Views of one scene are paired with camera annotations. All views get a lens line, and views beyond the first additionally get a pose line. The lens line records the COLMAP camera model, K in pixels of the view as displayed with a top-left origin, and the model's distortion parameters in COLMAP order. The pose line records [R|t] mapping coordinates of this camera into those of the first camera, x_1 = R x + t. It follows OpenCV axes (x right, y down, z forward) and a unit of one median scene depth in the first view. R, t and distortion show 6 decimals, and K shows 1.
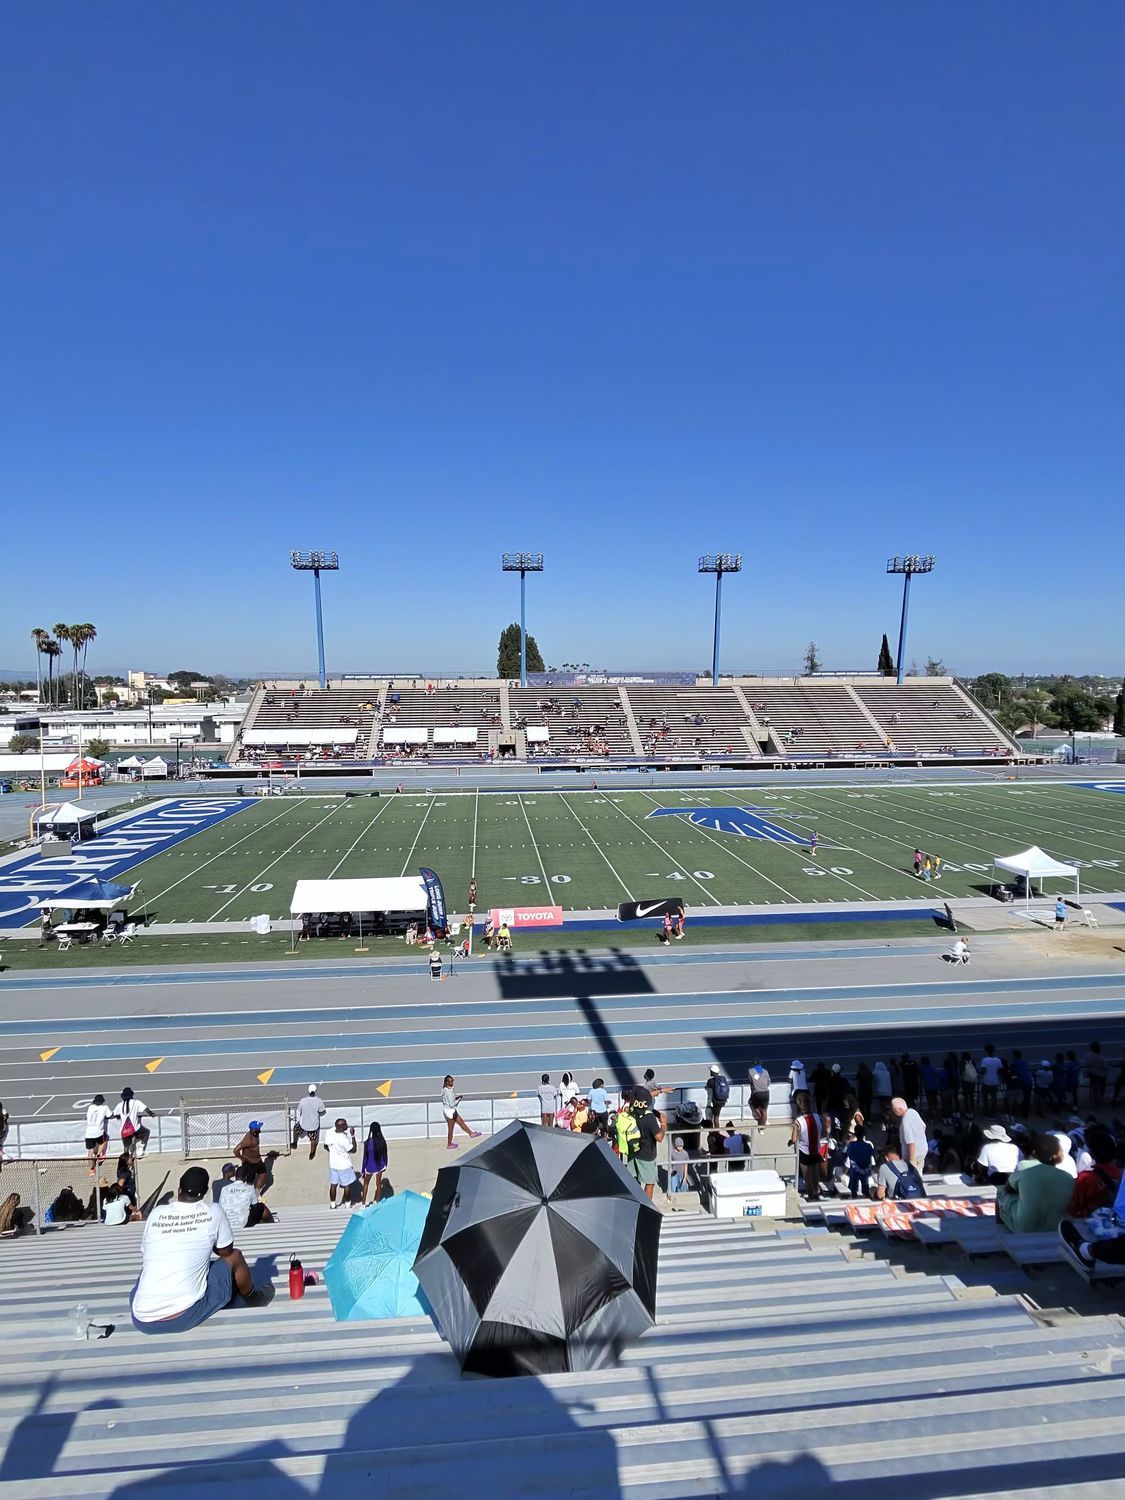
lens RADIAL K [[848.1, 0, 558.8], [0, 848.1, 745.3], [0, 0, 1]] dist [-0.001565, -0.001284]
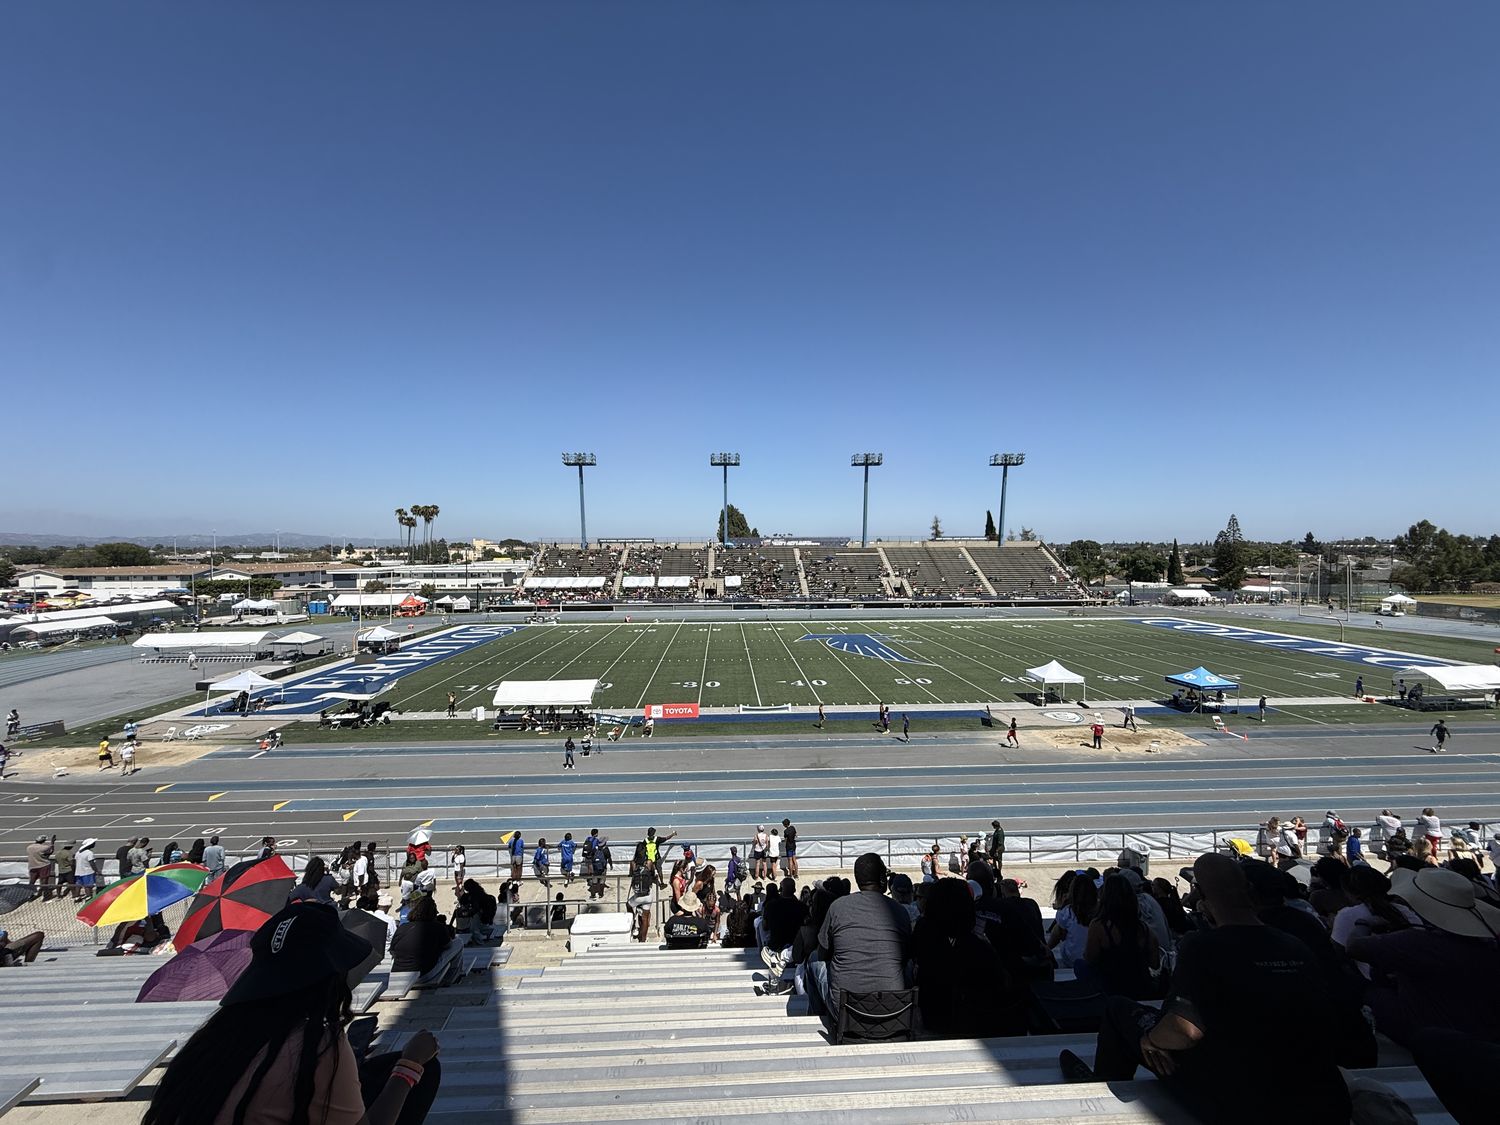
lens RADIAL K [[600.5, 0, 754.3], [0, 600.5, 564.2], [0, 0, 1]] dist [-0.001000, -0.000045]
pose [[0.998589, 0.002423, -0.053050, 0.066938], [-0.004988, 0.998822, -0.048273, 0.006344], [0.052871, 0.048469, 0.997424, 0.018779]]
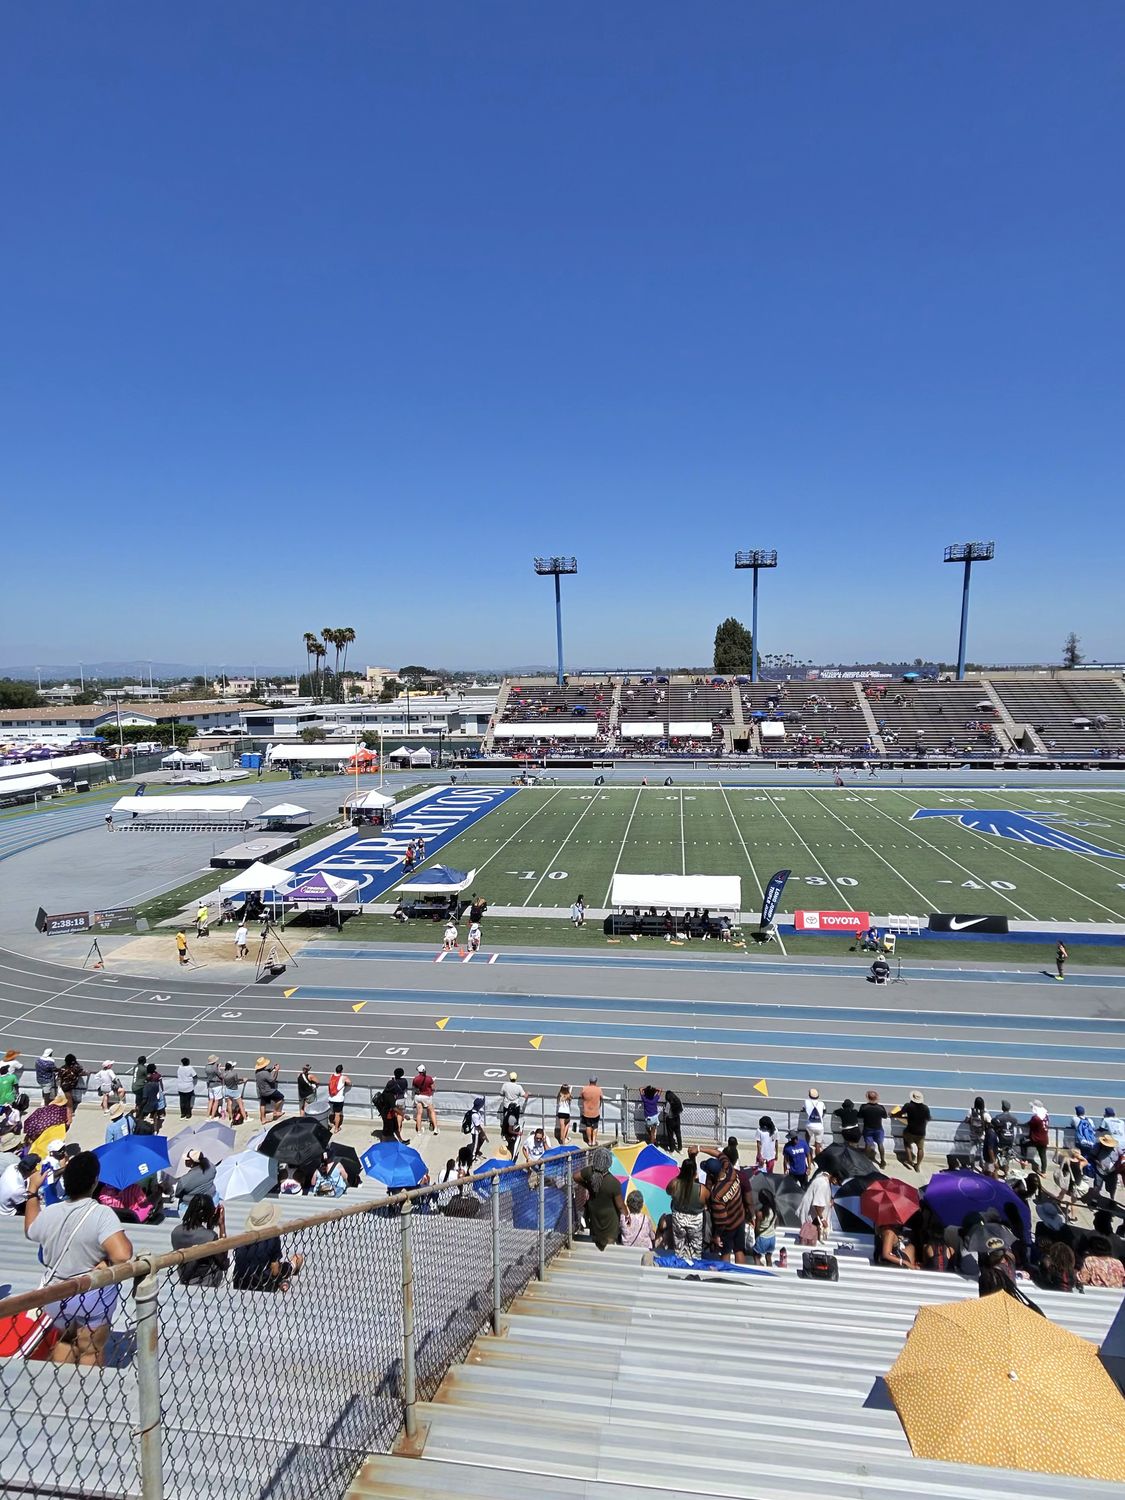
lens RADIAL K [[815.9, 0, 546.2], [0, 815.9, 741.9], [0, 0, 1]] dist [0.013011, 0.000712]
pose [[0.973649, 0.011155, -0.227780, -0.070123], [-0.008389, 0.999879, 0.013108, -0.009546], [0.227898, -0.010852, 0.973624, -0.011666]]
